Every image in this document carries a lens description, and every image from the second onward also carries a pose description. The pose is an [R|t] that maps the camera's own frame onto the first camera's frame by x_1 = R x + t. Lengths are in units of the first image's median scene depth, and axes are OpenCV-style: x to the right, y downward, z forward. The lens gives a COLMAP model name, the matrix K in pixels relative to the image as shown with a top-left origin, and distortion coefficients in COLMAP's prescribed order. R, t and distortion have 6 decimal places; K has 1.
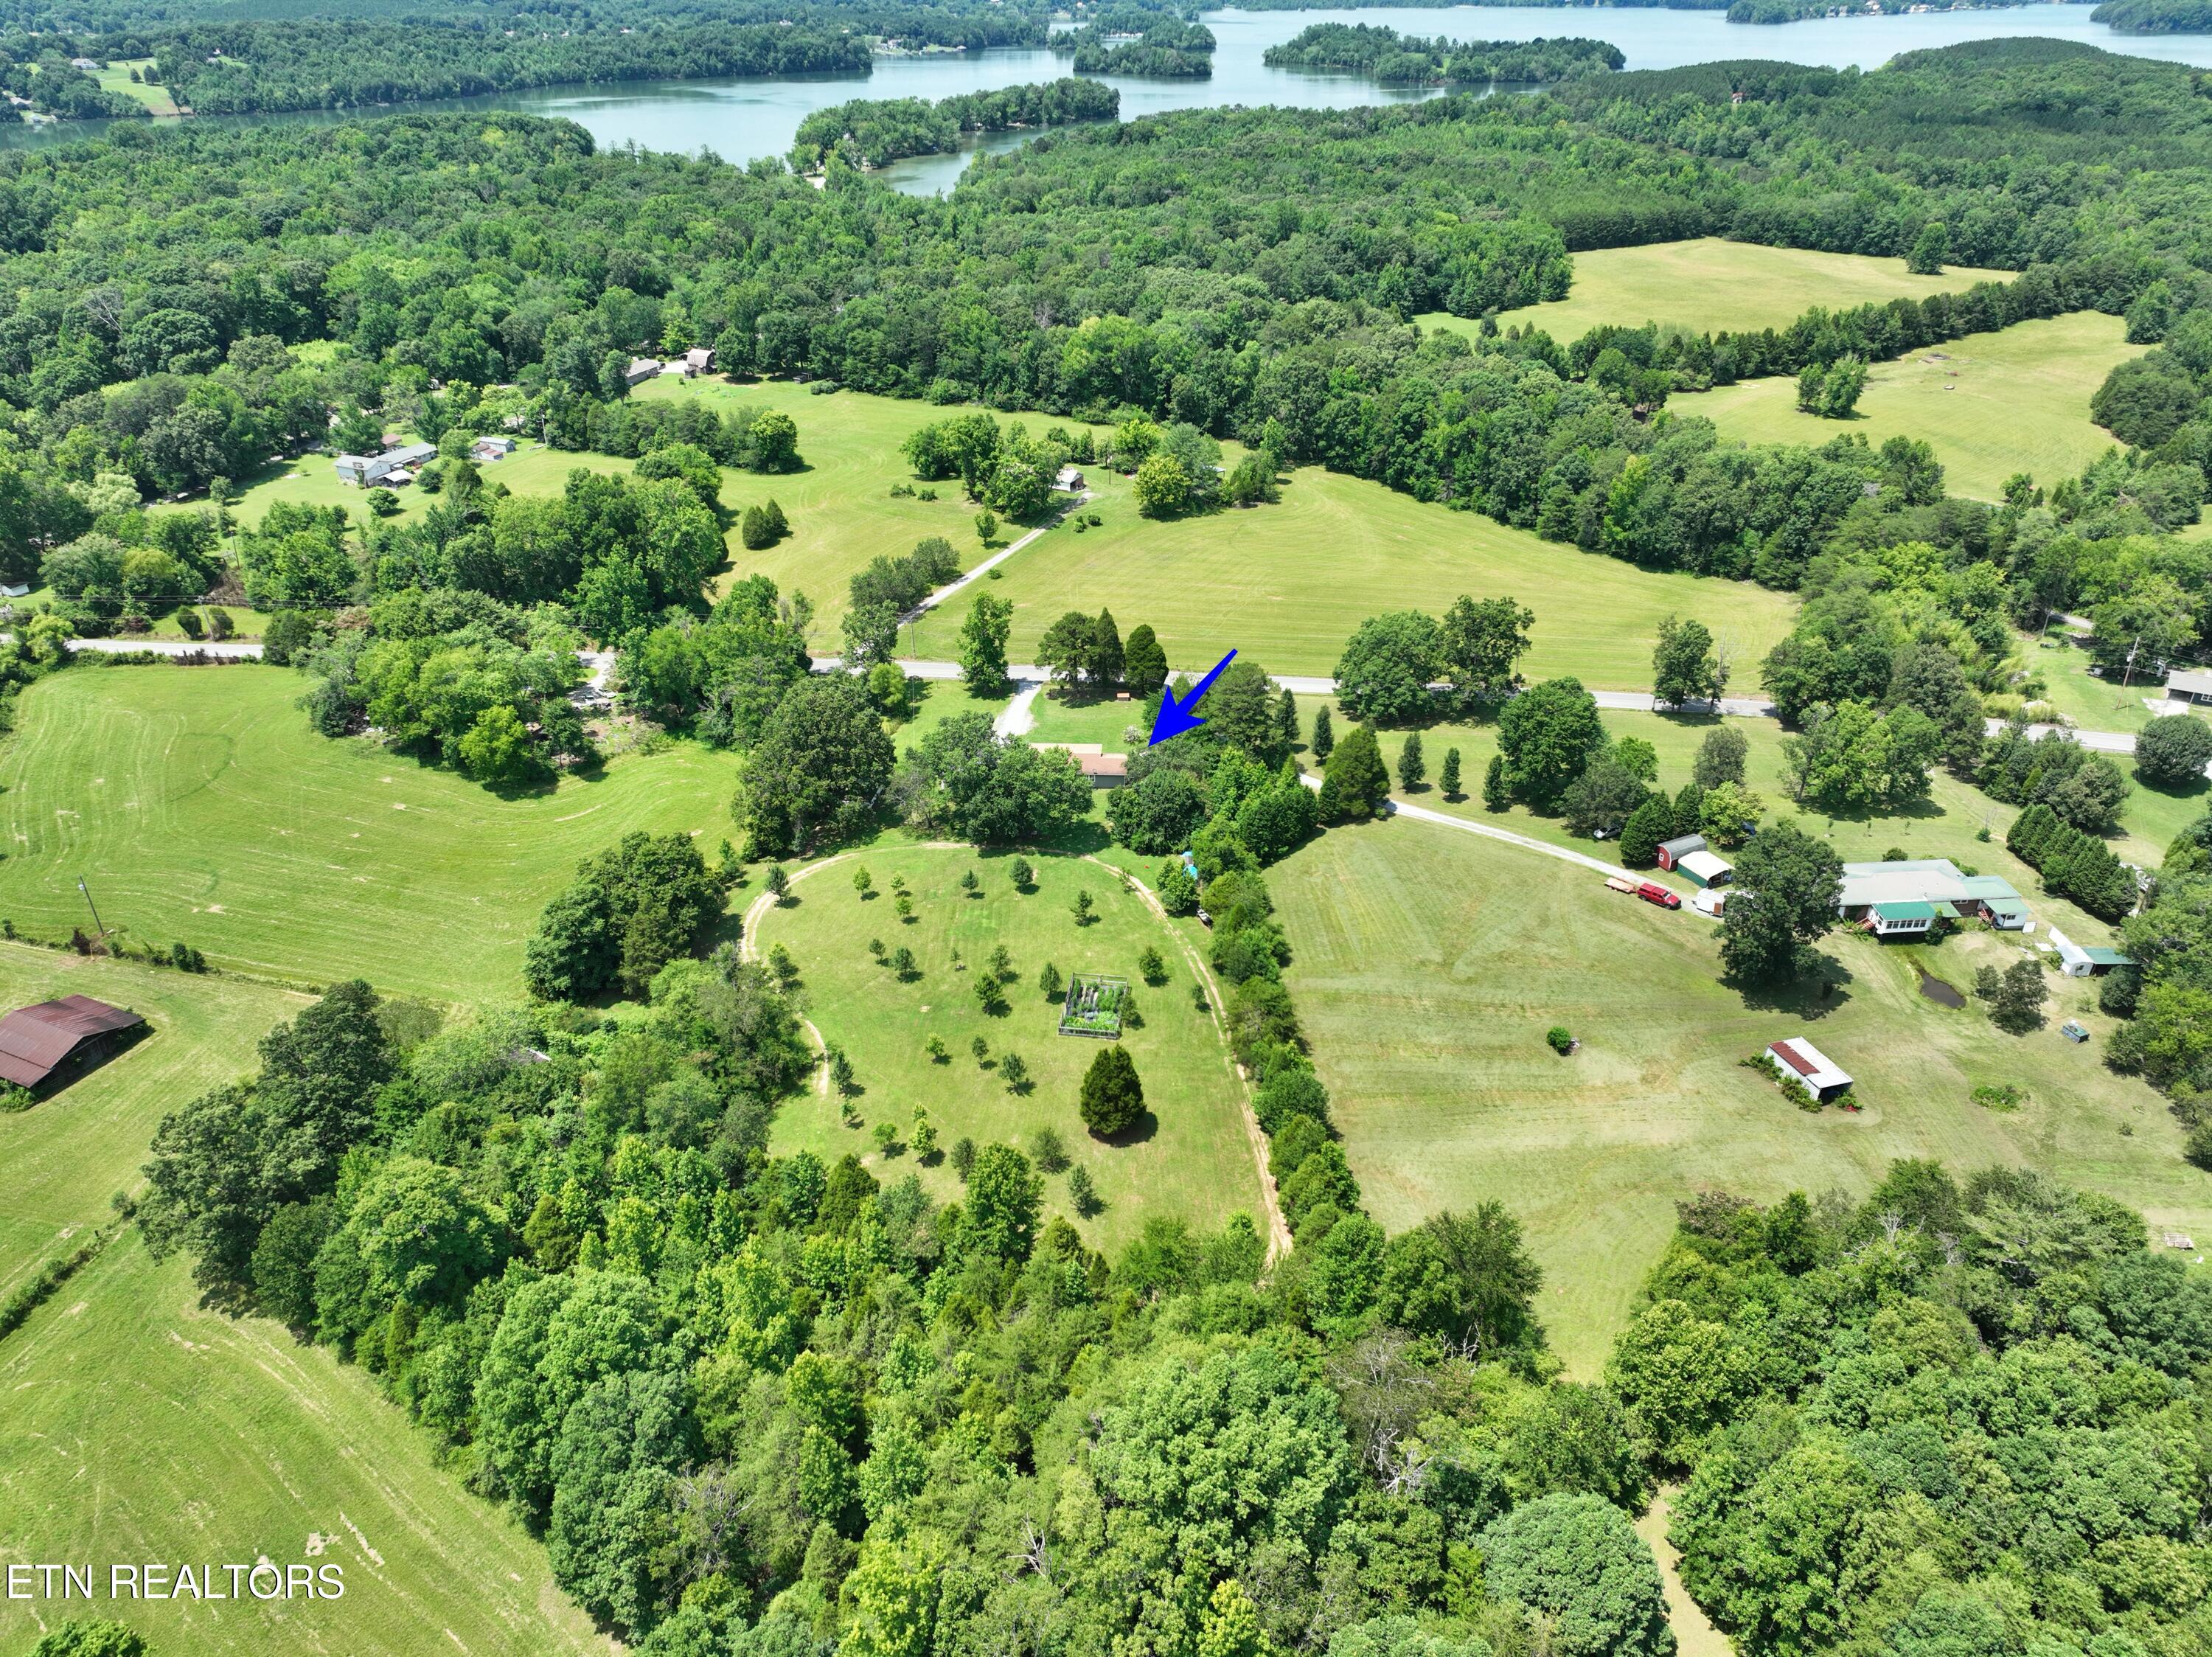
lens RADIAL K [[1559.3, 0, 1106.3], [0, 1559.3, 827.3], [0, 0, 1]] dist [0.003354, 0.016102]
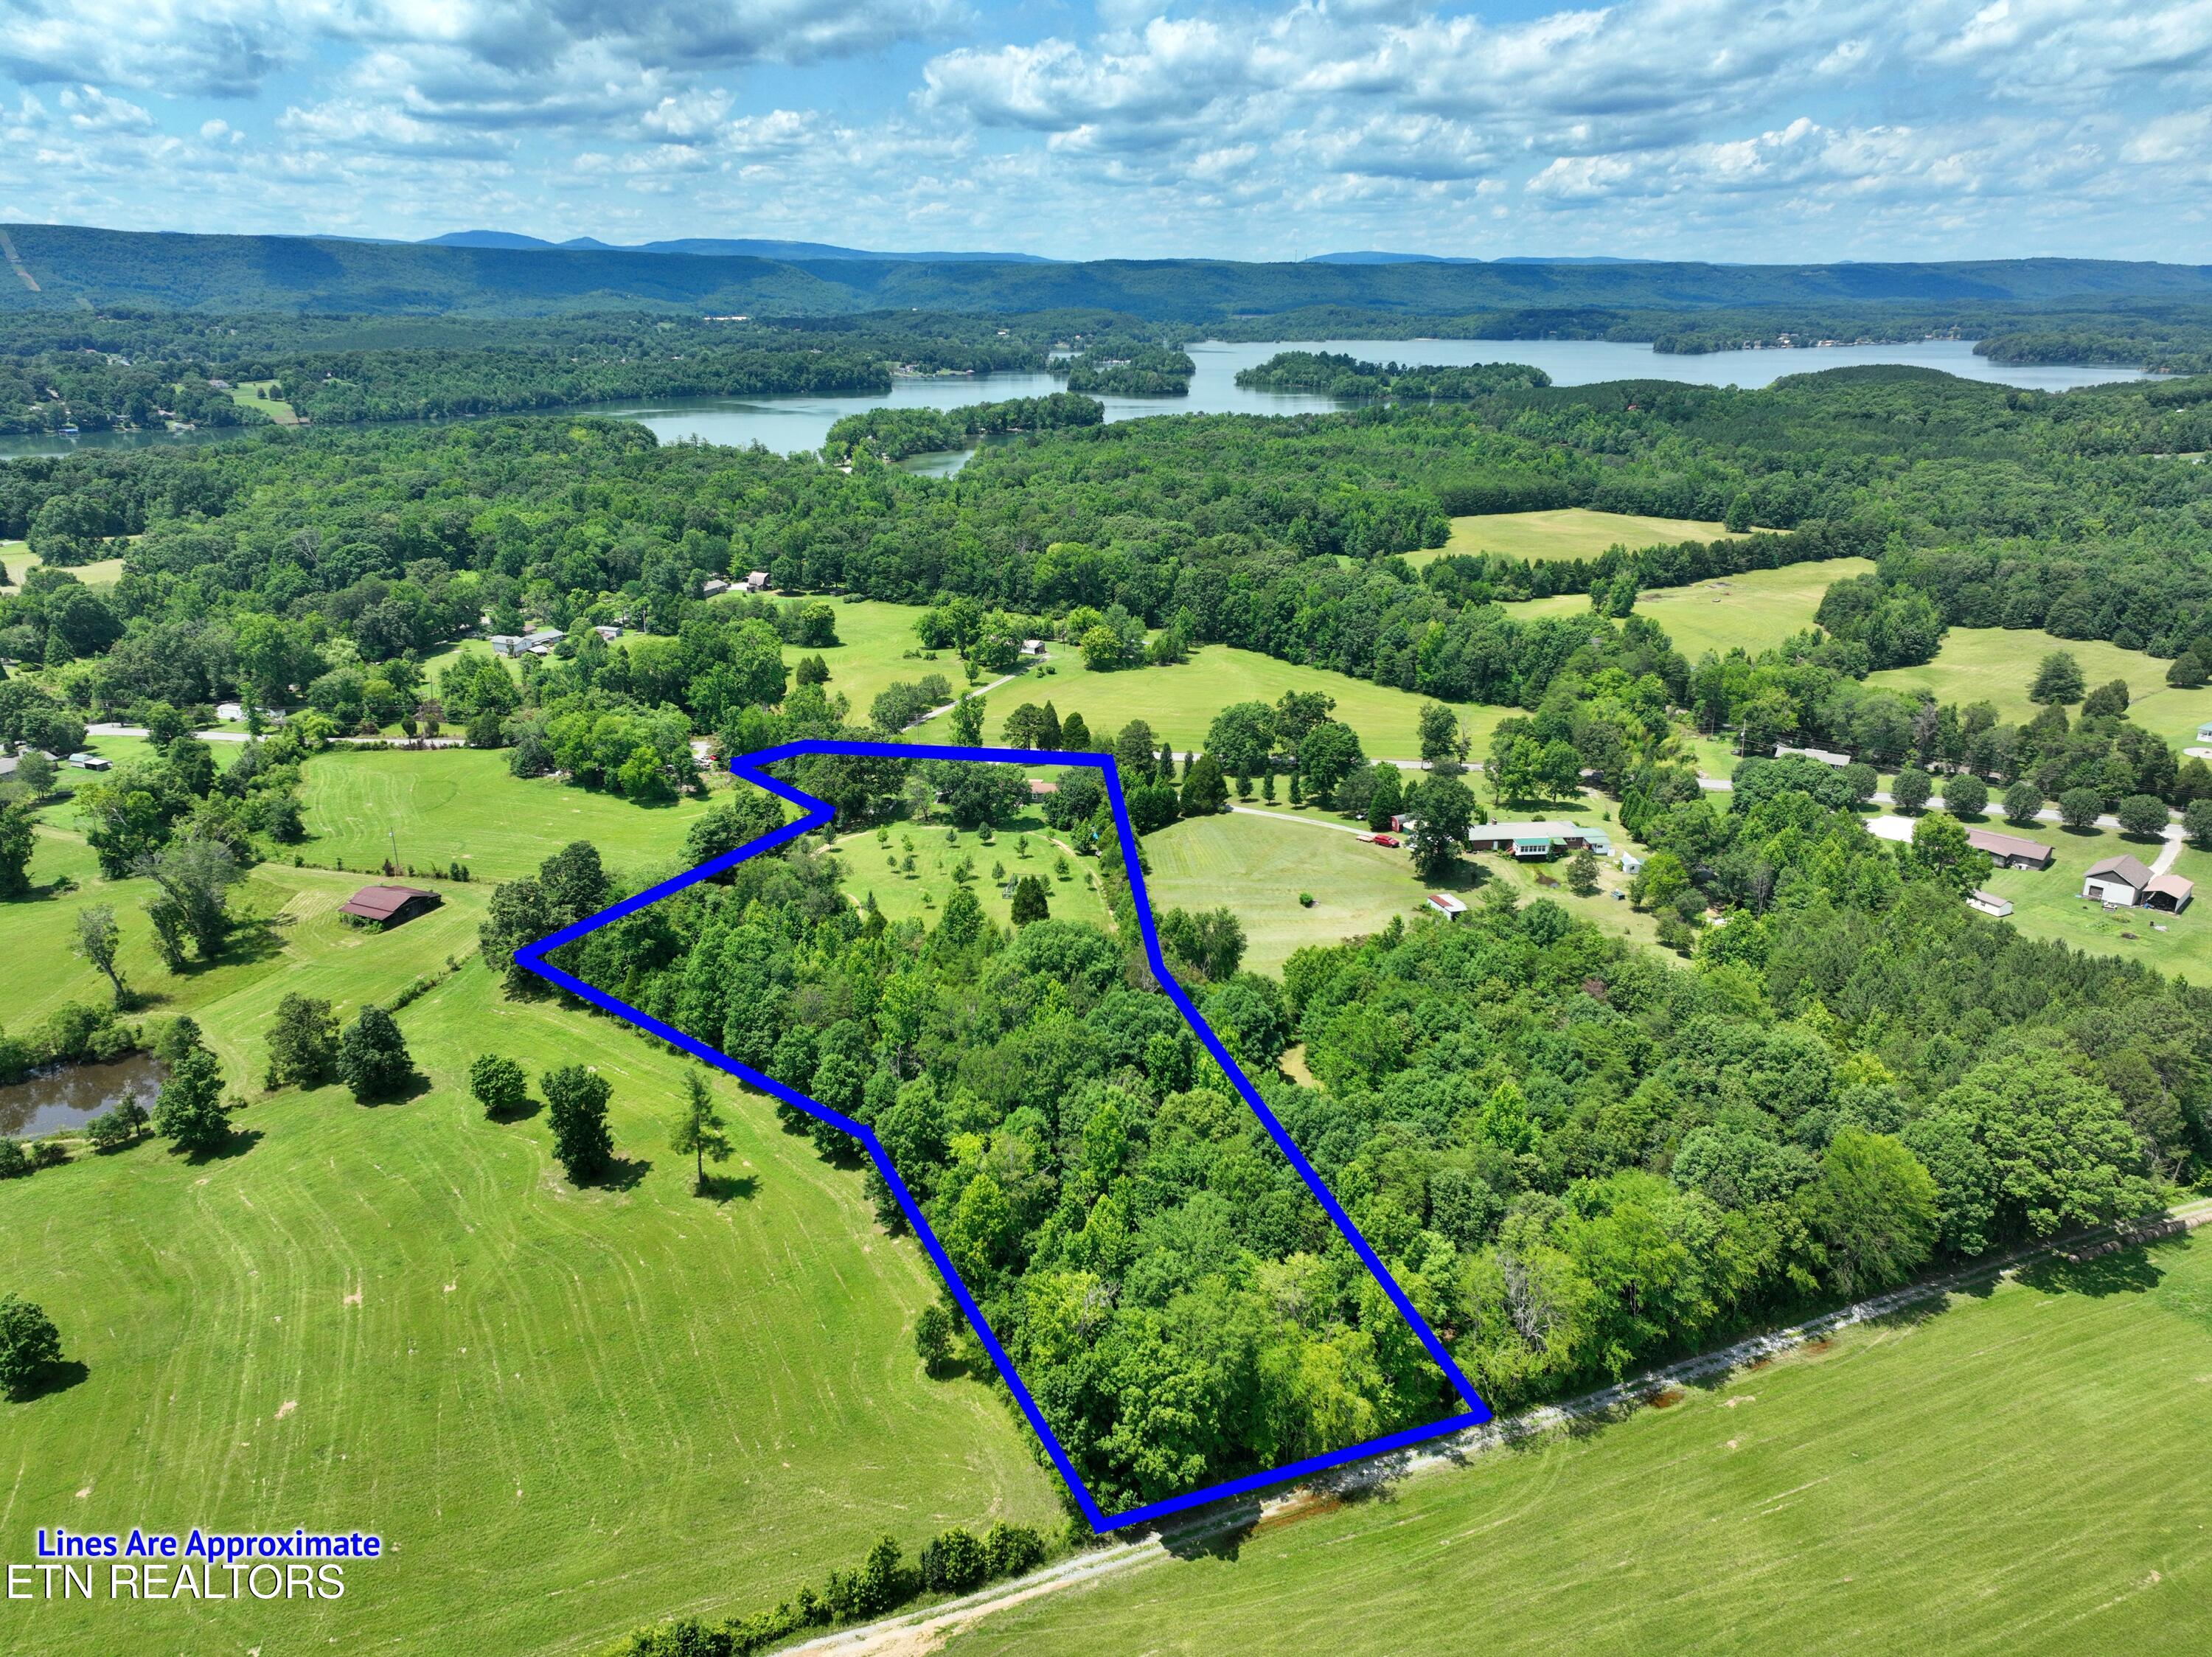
lens RADIAL K [[1559.3, 0, 1101.5], [0, 1559.3, 831.2], [0, 0, 1]] dist [0.003354, 0.016102]
pose [[0.999992, 0.001857, -0.003419, 0.035142], [-0.002436, 0.984017, -0.178059, 0.156904], [0.003034, 0.178066, 0.984014, -0.276343]]
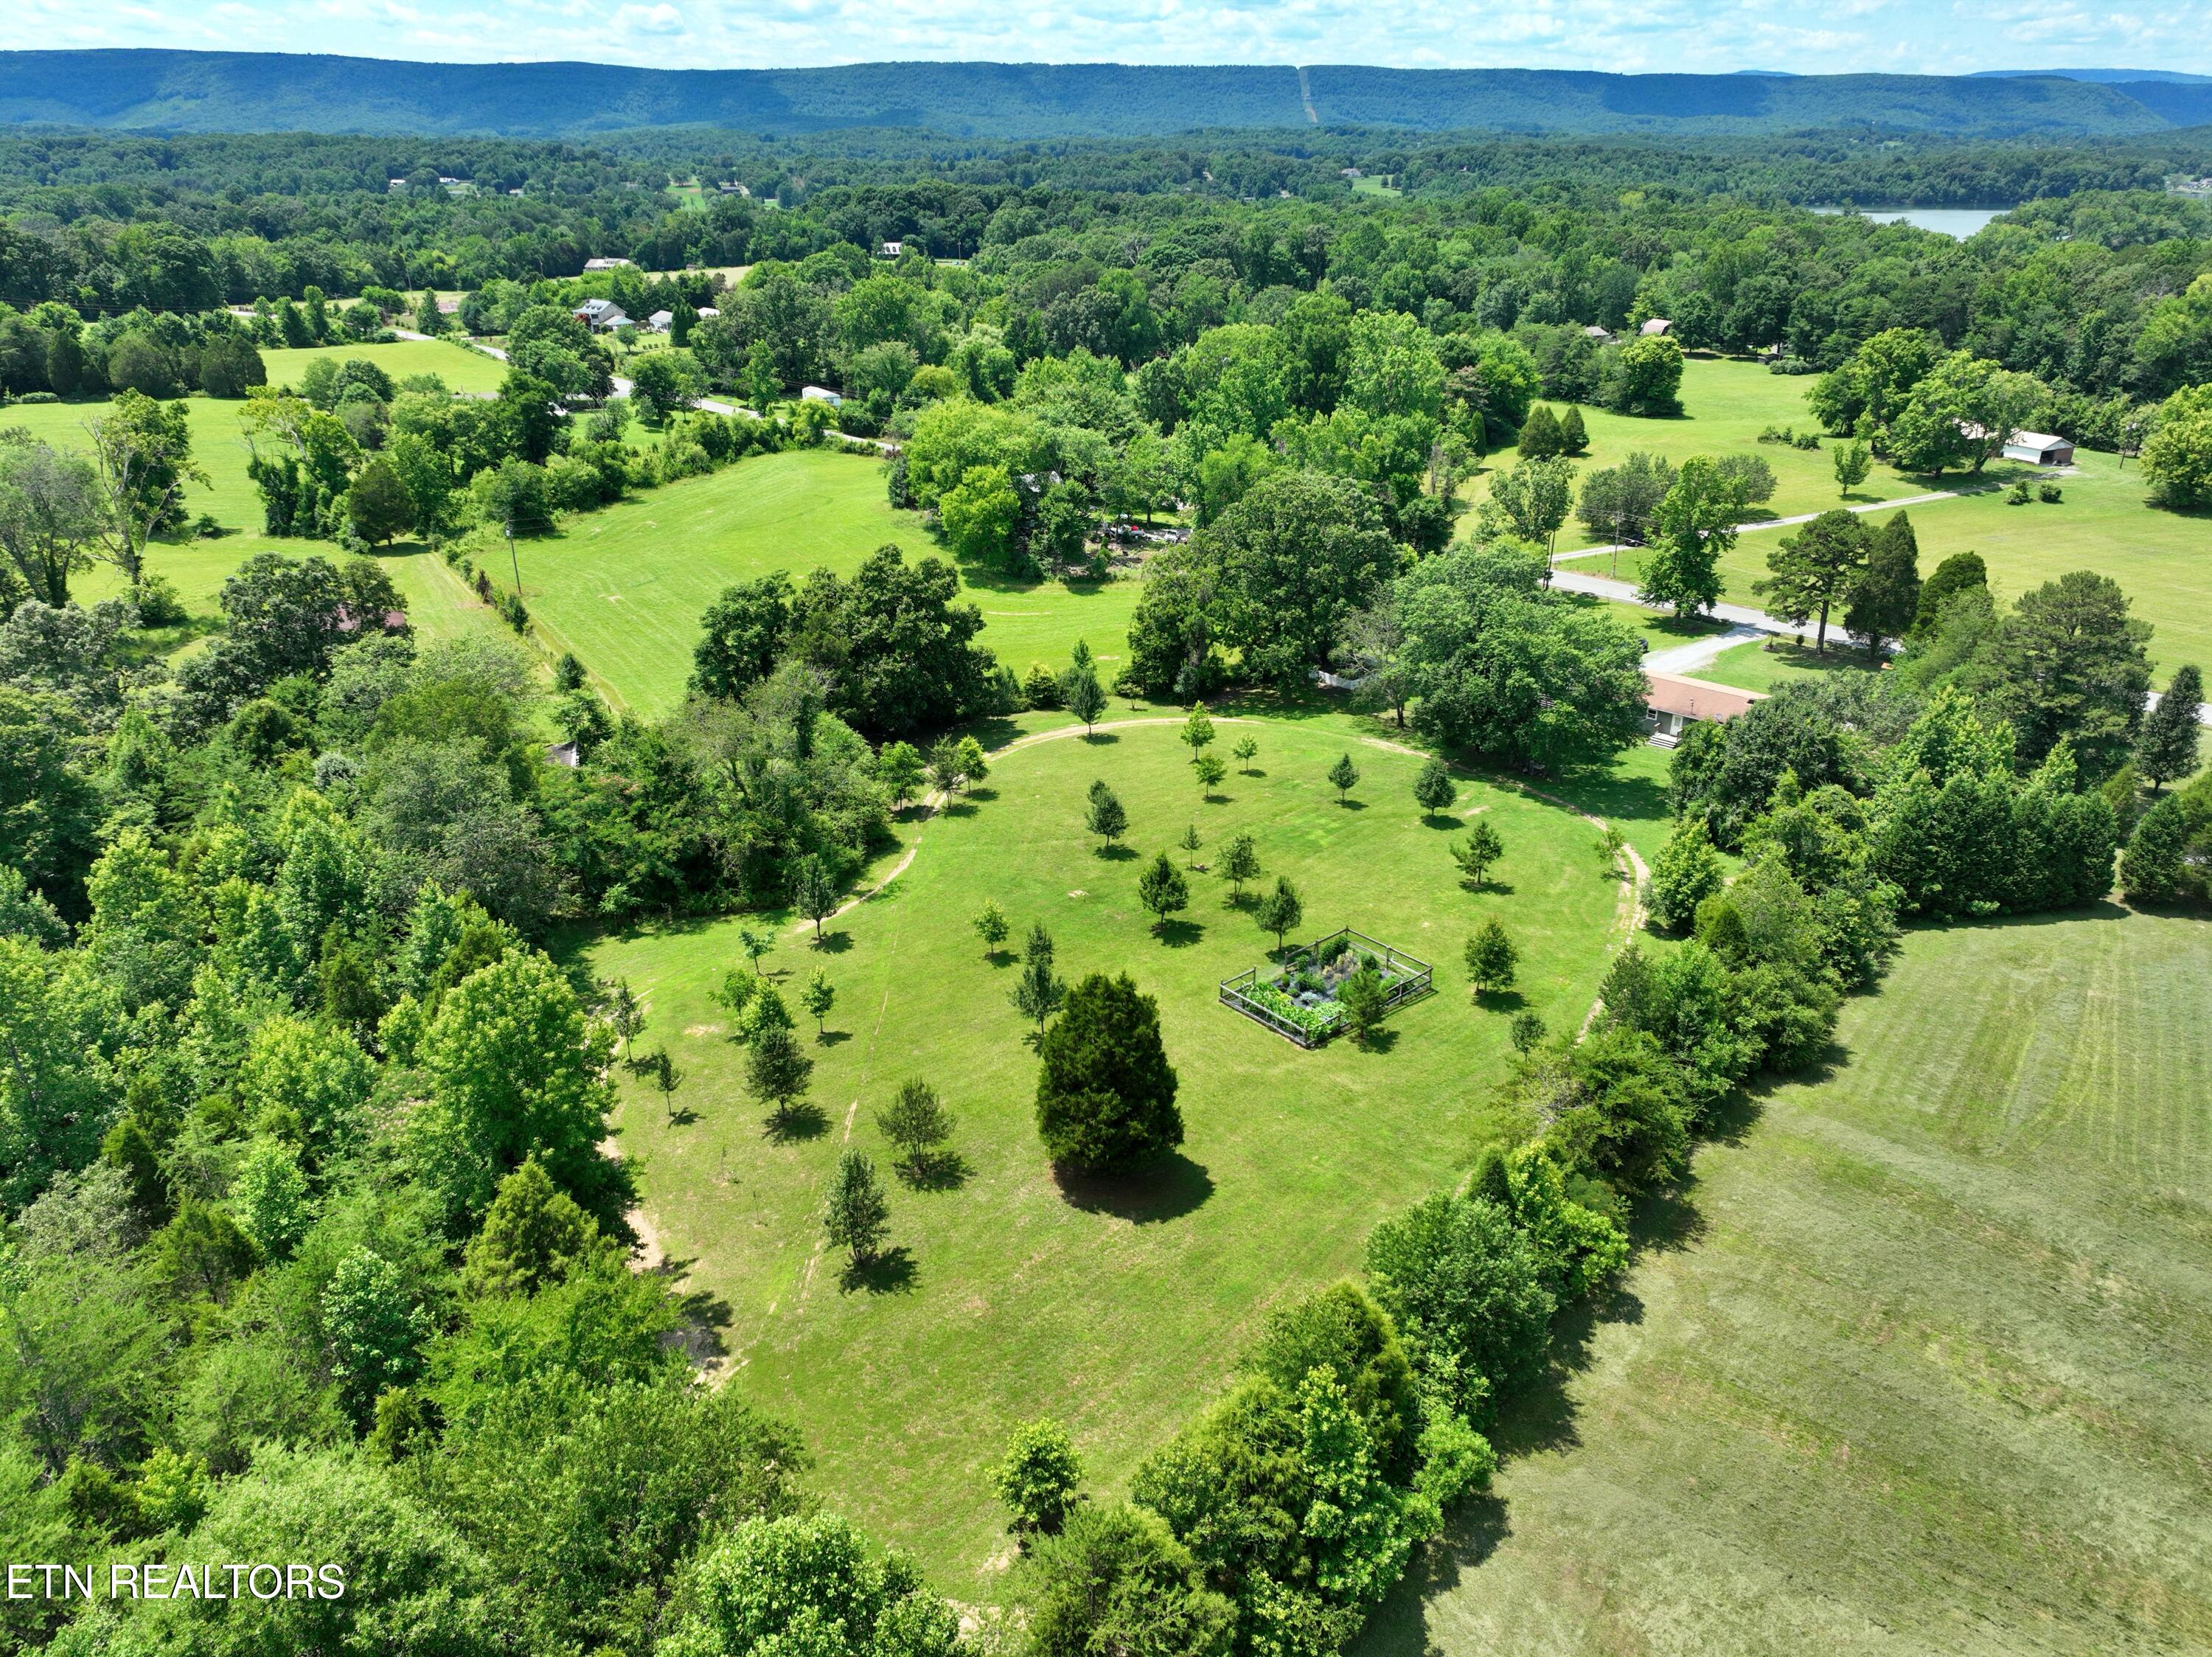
lens RADIAL K [[1559.3, 0, 1106.3], [0, 1559.3, 829.7], [0, 0, 1]] dist [0.003354, 0.016102]
pose [[0.752839, 0.267214, -0.601523, 0.101023], [-0.324213, 0.945874, 0.014414, 0.037706], [0.572817, 0.184170, 0.798725, 0.251232]]
